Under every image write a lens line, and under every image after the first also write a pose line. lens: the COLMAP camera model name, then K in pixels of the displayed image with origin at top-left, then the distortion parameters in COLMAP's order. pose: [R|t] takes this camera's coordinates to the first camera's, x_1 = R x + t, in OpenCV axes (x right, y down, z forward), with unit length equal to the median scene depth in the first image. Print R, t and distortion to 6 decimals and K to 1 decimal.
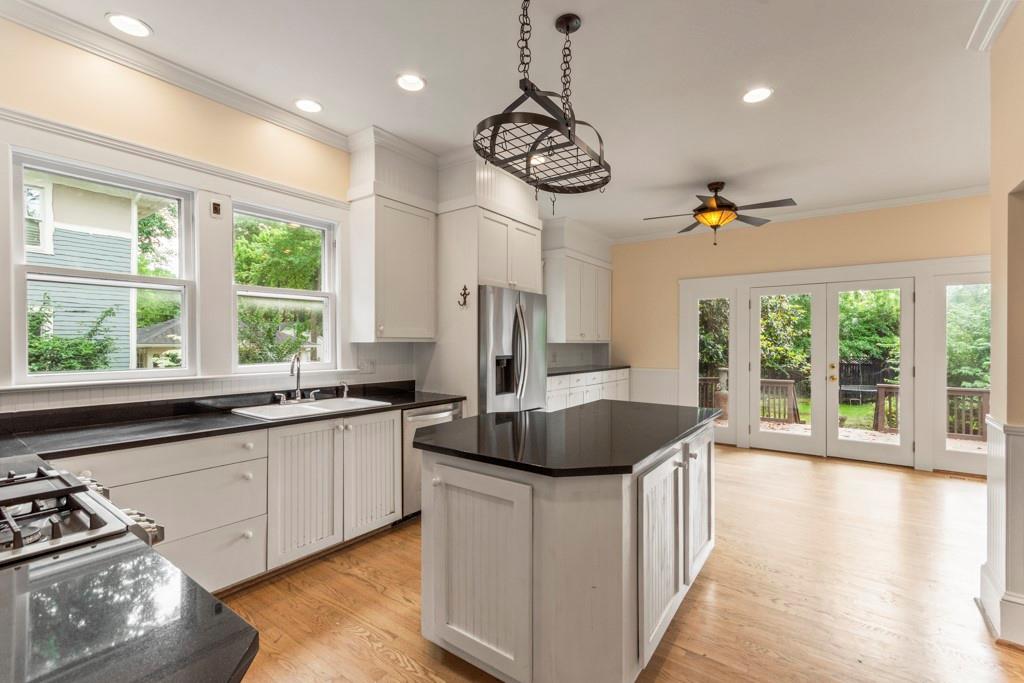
lens RADIAL K [[443.1, 0, 514.6], [0, 443.1, 344.5], [0, 0, 1]] dist [0.000025, 0.000163]
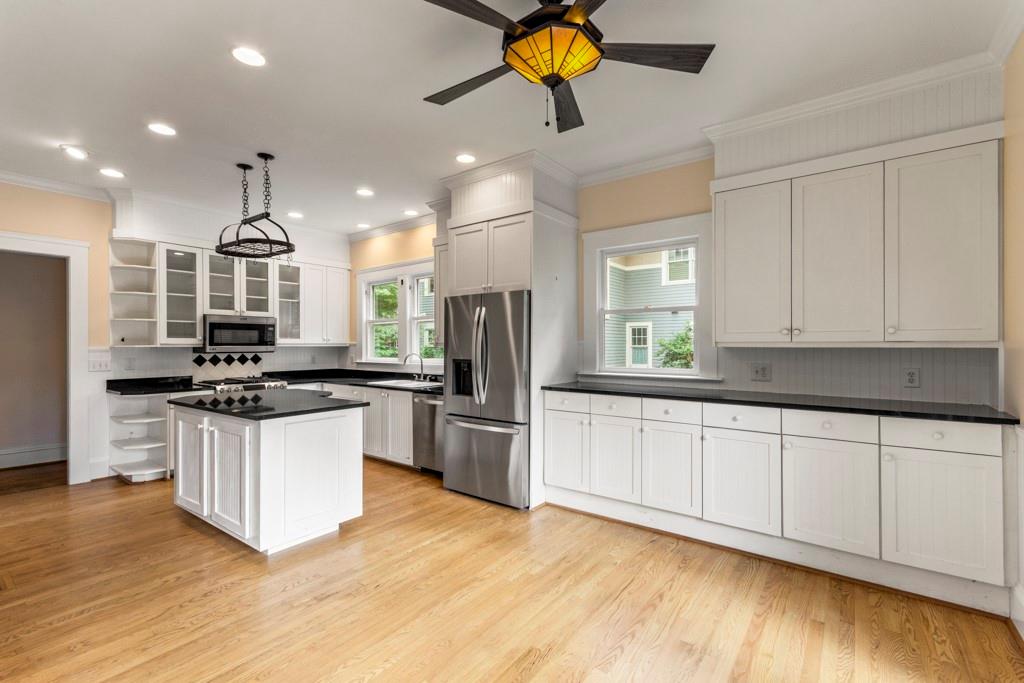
lens RADIAL K [[451.8, 0, 512.7], [0, 451.8, 345.1], [0, 0, 1]] dist [0.001427, 0.000298]
pose [[-0.016628, -0.002357, -0.999859, 1.286901], [-0.003624, 0.999991, -0.002297, -0.008465], [0.999855, 0.003586, -0.016636, 1.395383]]
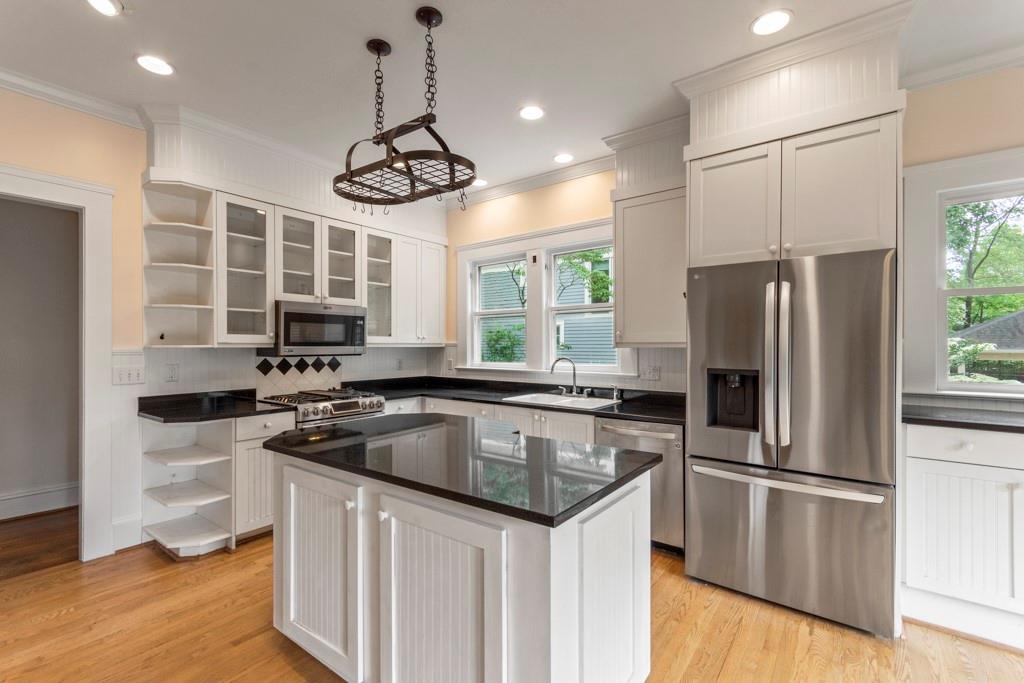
lens RADIAL K [[451.8, 0, 512.7], [0, 451.8, 345.1], [0, 0, 1]] dist [0.001427, 0.000298]
pose [[-0.018839, -0.004012, -0.999814, 0.780385], [-0.005723, 0.999976, -0.003905, -0.006632], [0.999806, 0.005648, -0.018862, 0.857038]]
